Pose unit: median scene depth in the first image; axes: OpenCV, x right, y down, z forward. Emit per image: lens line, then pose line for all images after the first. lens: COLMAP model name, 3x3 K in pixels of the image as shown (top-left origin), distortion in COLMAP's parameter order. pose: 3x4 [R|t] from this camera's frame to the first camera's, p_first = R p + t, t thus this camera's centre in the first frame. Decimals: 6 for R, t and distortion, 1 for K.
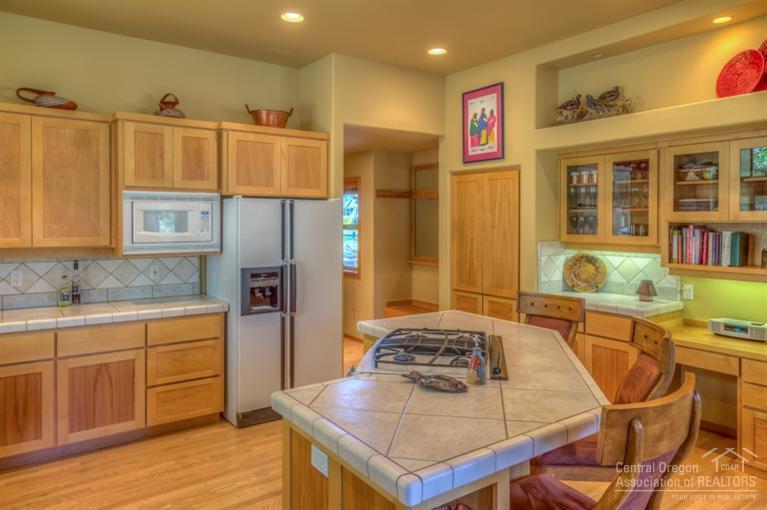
lens RADIAL K [[541.3, 0, 384.9], [0, 541.3, 250.3], [0, 0, 1]] dist [0.012820, 0.000034]
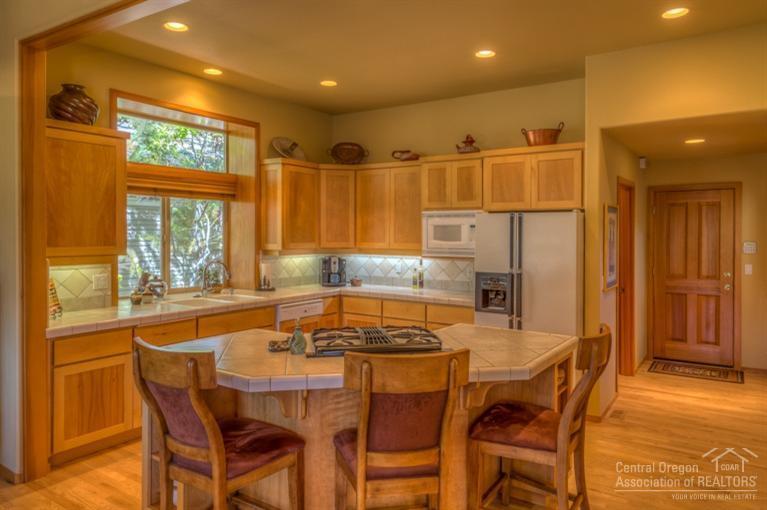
lens RADIAL K [[541.3, 0, 382.4], [0, 541.3, 254.8], [0, 0, 1]] dist [0.012820, 0.000034]
pose [[0.339447, 0.038172, -0.939850, 0.763331], [-0.052809, 0.998374, 0.021476, -0.019116], [0.939142, 0.042343, 0.340910, 0.378301]]
